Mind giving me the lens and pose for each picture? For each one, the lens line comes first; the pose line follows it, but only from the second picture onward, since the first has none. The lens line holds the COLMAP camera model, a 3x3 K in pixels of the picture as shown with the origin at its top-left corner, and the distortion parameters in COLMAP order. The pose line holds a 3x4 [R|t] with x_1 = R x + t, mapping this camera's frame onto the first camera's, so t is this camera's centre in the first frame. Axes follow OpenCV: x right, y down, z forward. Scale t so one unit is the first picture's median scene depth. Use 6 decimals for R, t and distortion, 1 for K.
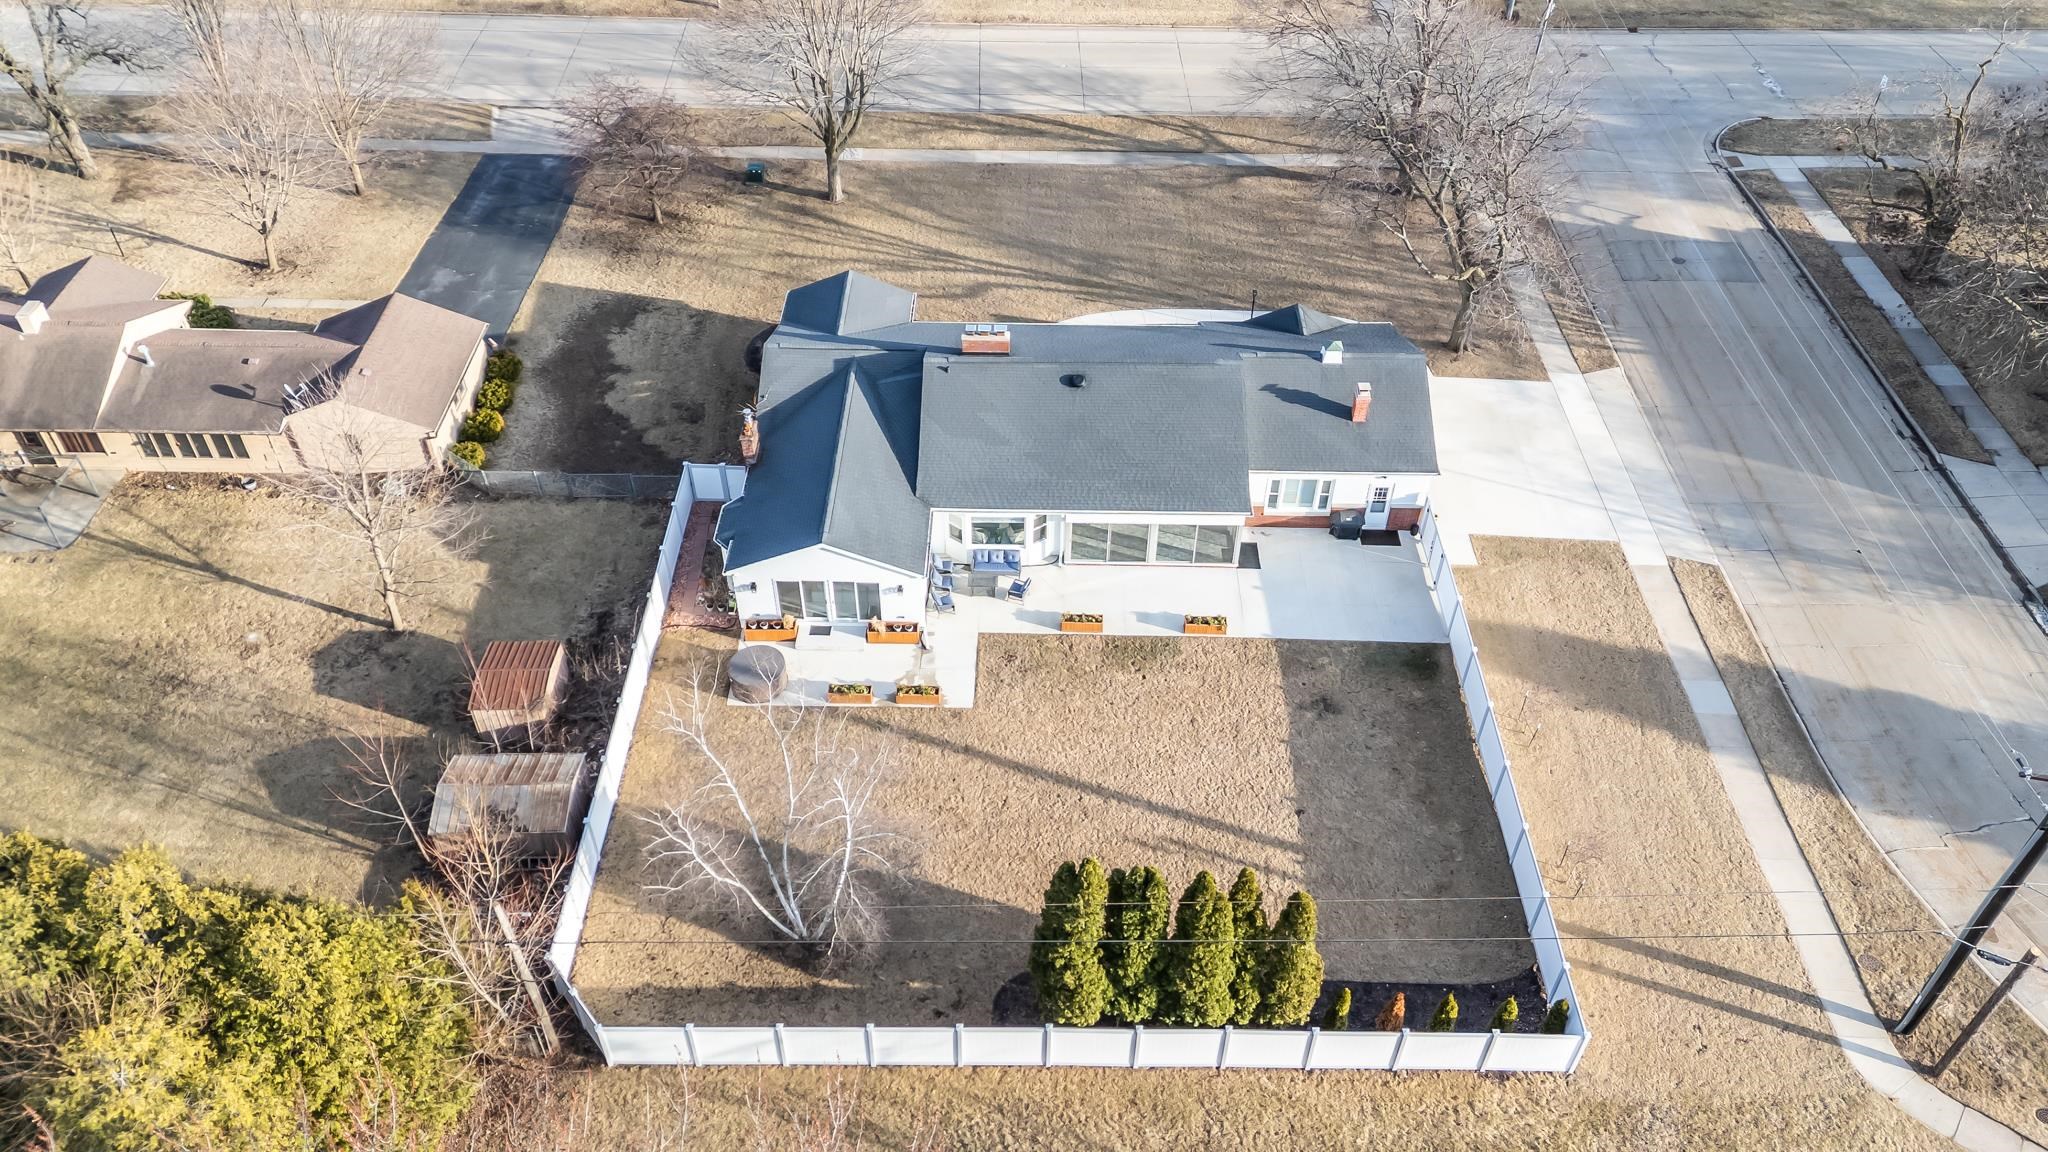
lens RADIAL K [[1497.6, 0, 1027.7], [0, 1497.6, 566.9], [0, 0, 1]] dist [0.092244, -0.089193]
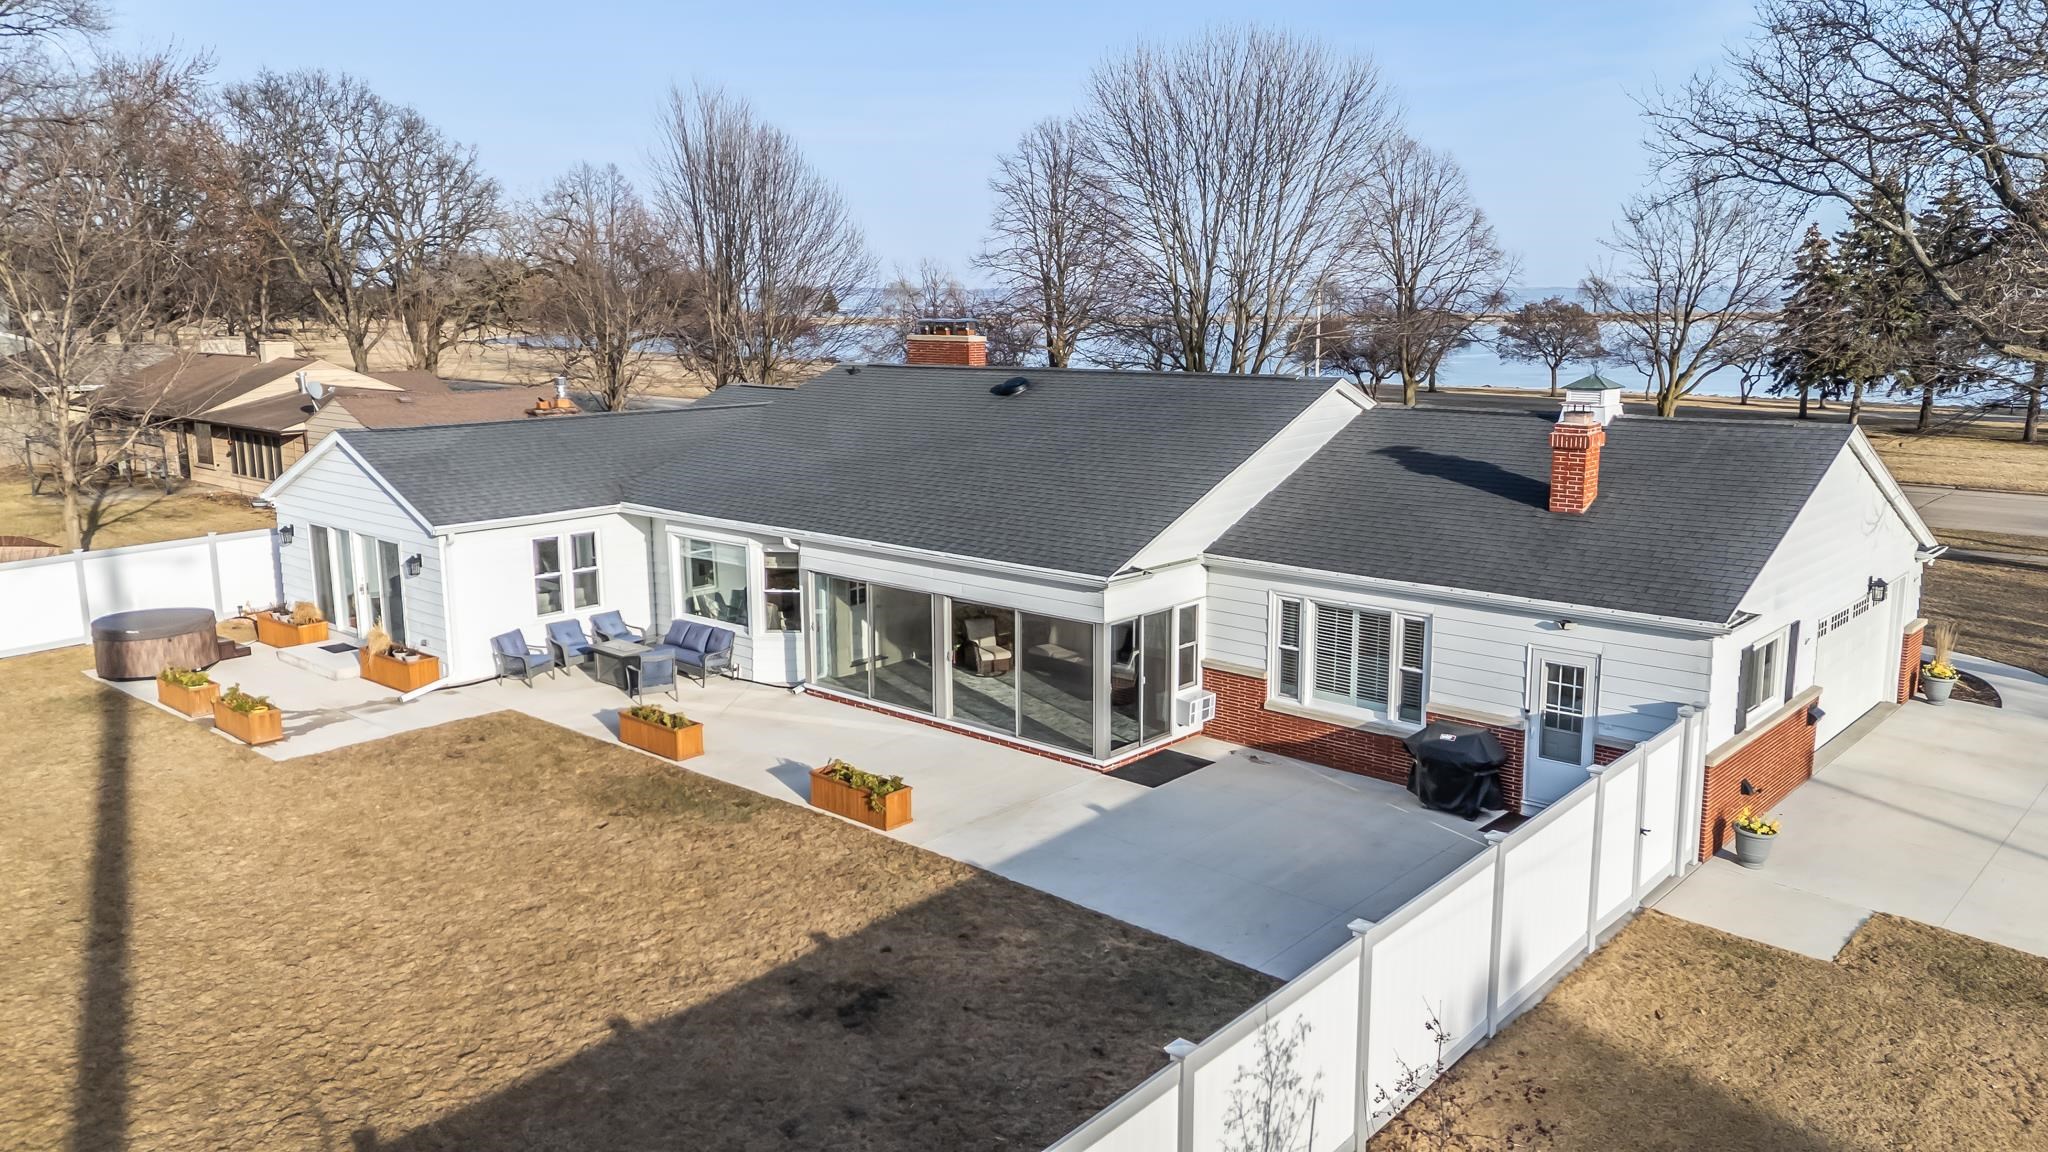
lens RADIAL K [[1497.6, 0, 1027.7], [0, 1497.6, 566.9], [0, 0, 1]] dist [0.092244, -0.089193]
pose [[0.754629, 0.107362, -0.647309, 0.354783], [-0.436731, 0.818439, -0.373394, 0.104528], [0.489695, 0.564473, 0.664506, 0.696306]]
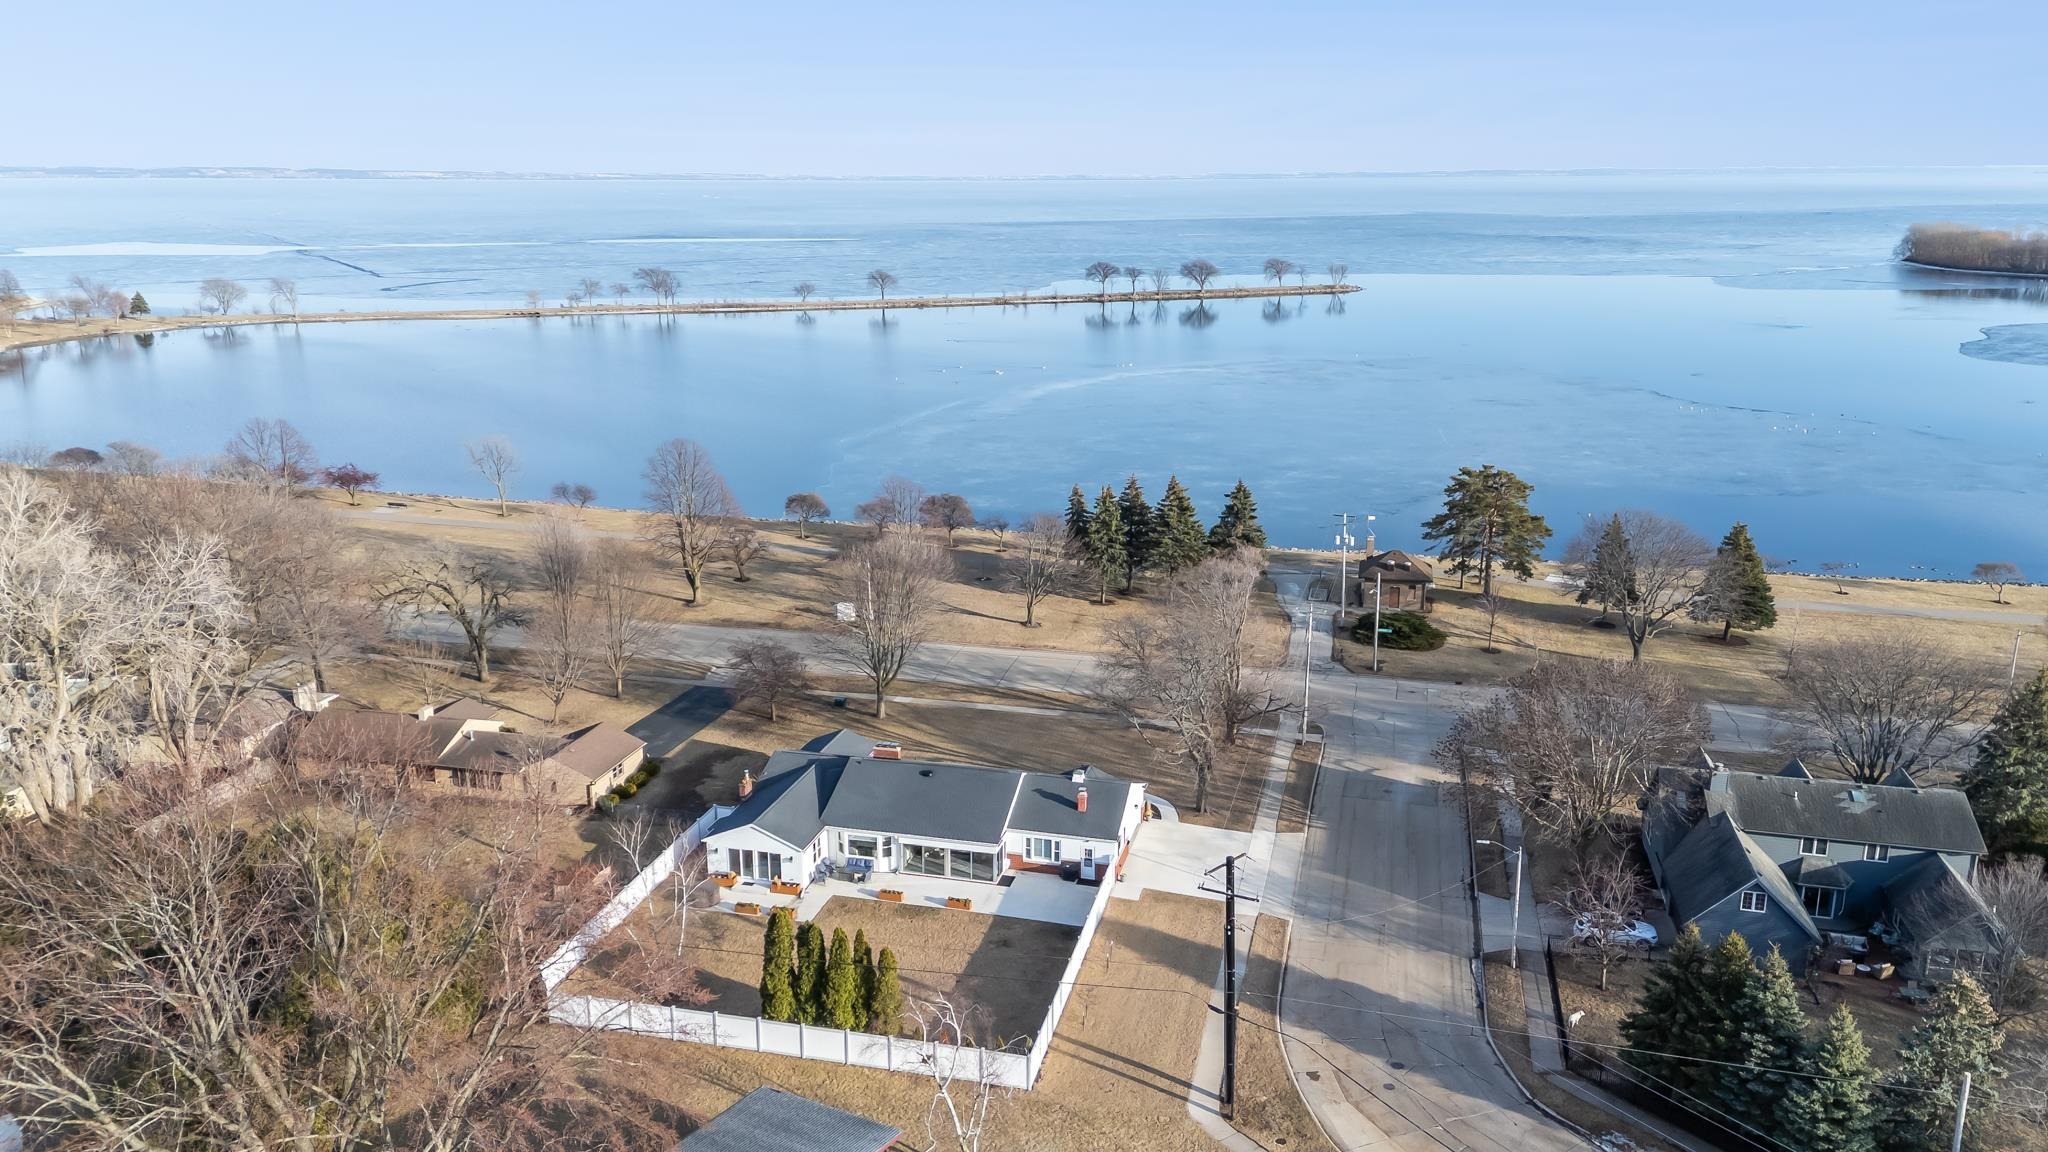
lens RADIAL K [[1497.6, 0, 1027.7], [0, 1497.6, 566.9], [0, 0, 1]] dist [0.092244, -0.089193]
pose [[0.970504, 0.048766, -0.236101, 0.544134], [-0.154114, 0.878592, -0.452022, 0.435654], [0.185393, 0.475076, 0.860193, -0.606669]]
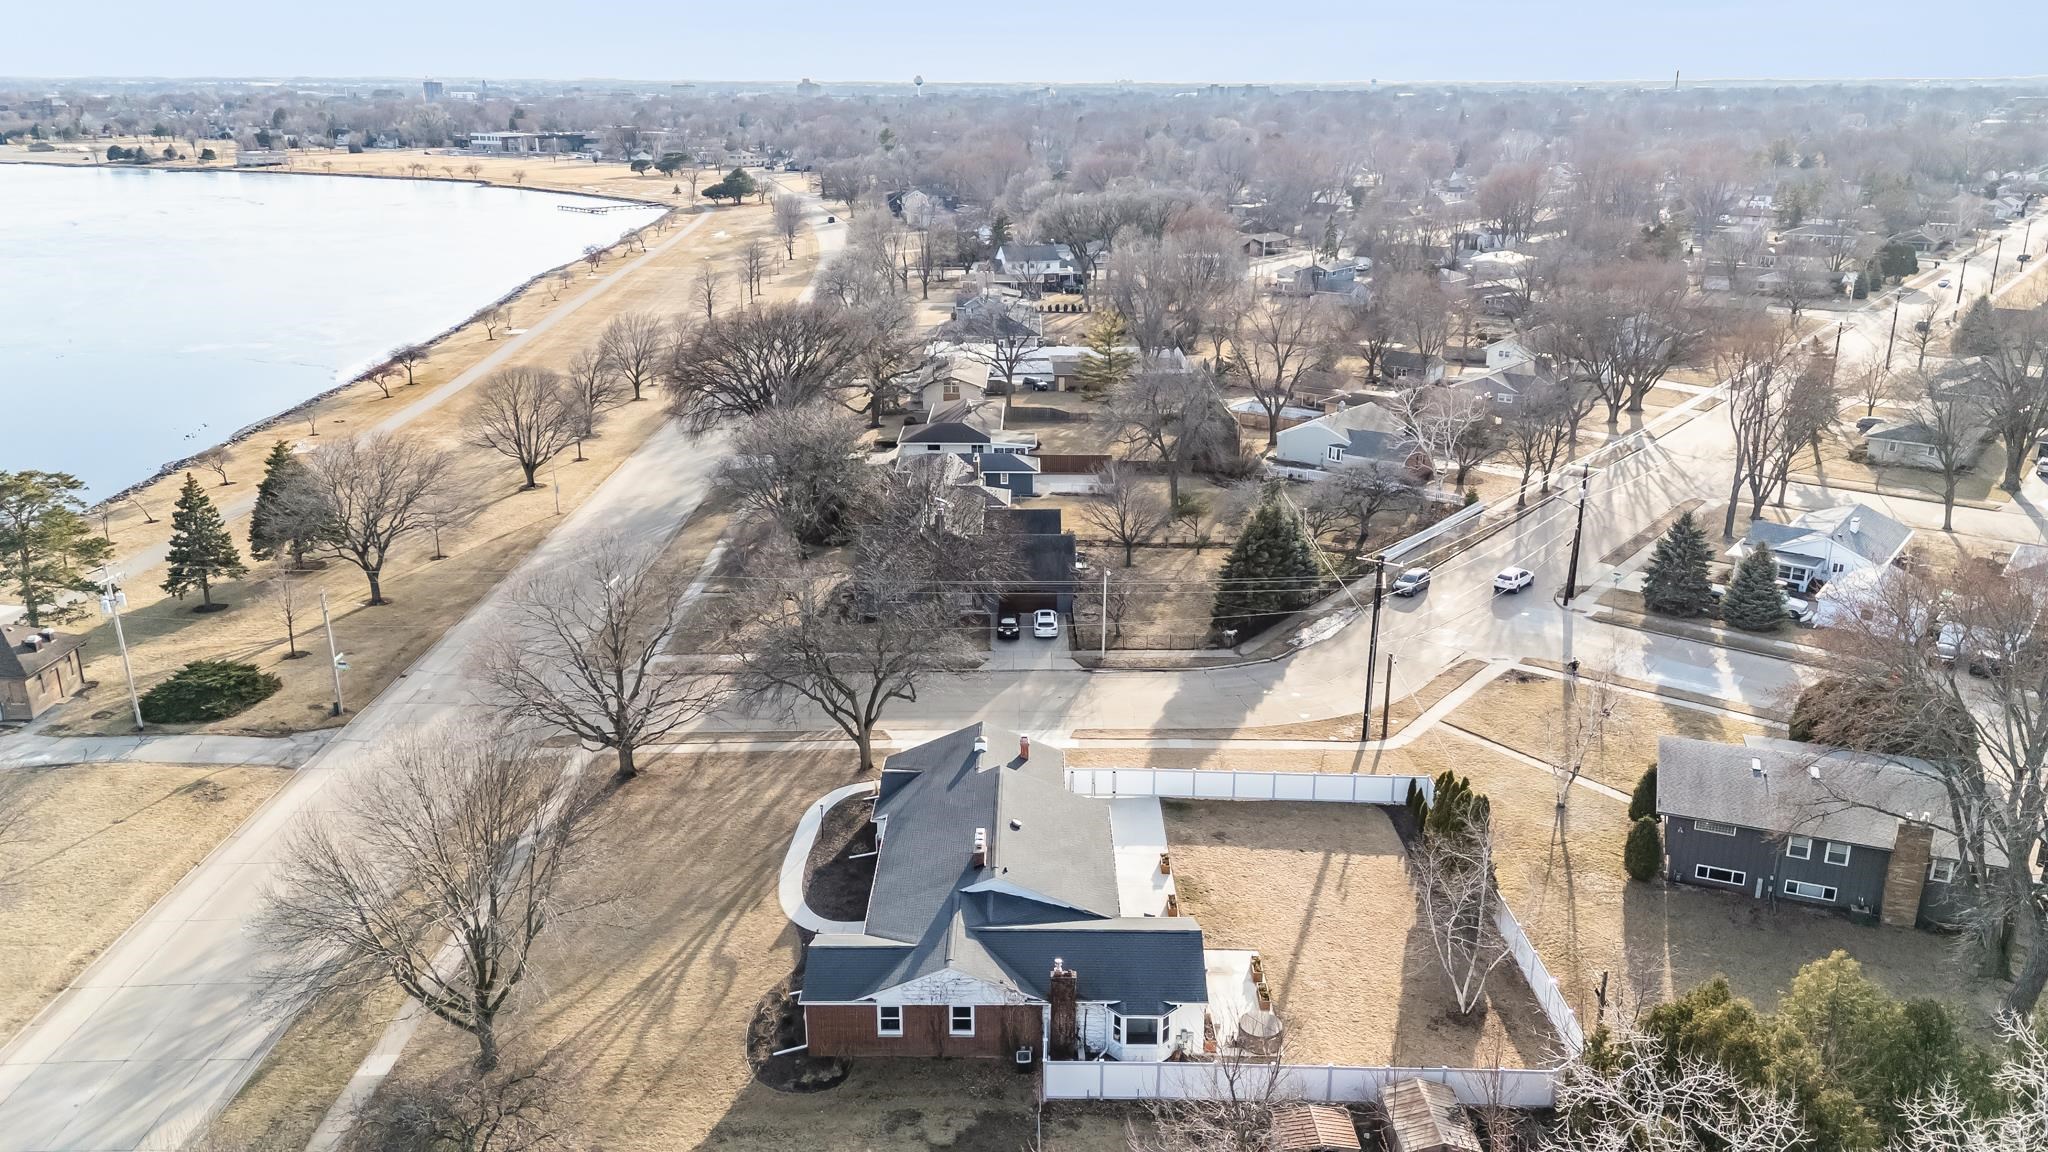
lens RADIAL K [[1497.6, 0, 1027.7], [0, 1497.6, 566.9], [0, 0, 1]] dist [0.092244, -0.089193]
pose [[-0.007429, -0.315766, 0.948808, -1.165082], [0.677068, 0.696662, 0.237152, -0.592440], [-0.735883, 0.644170, 0.208620, 0.546709]]
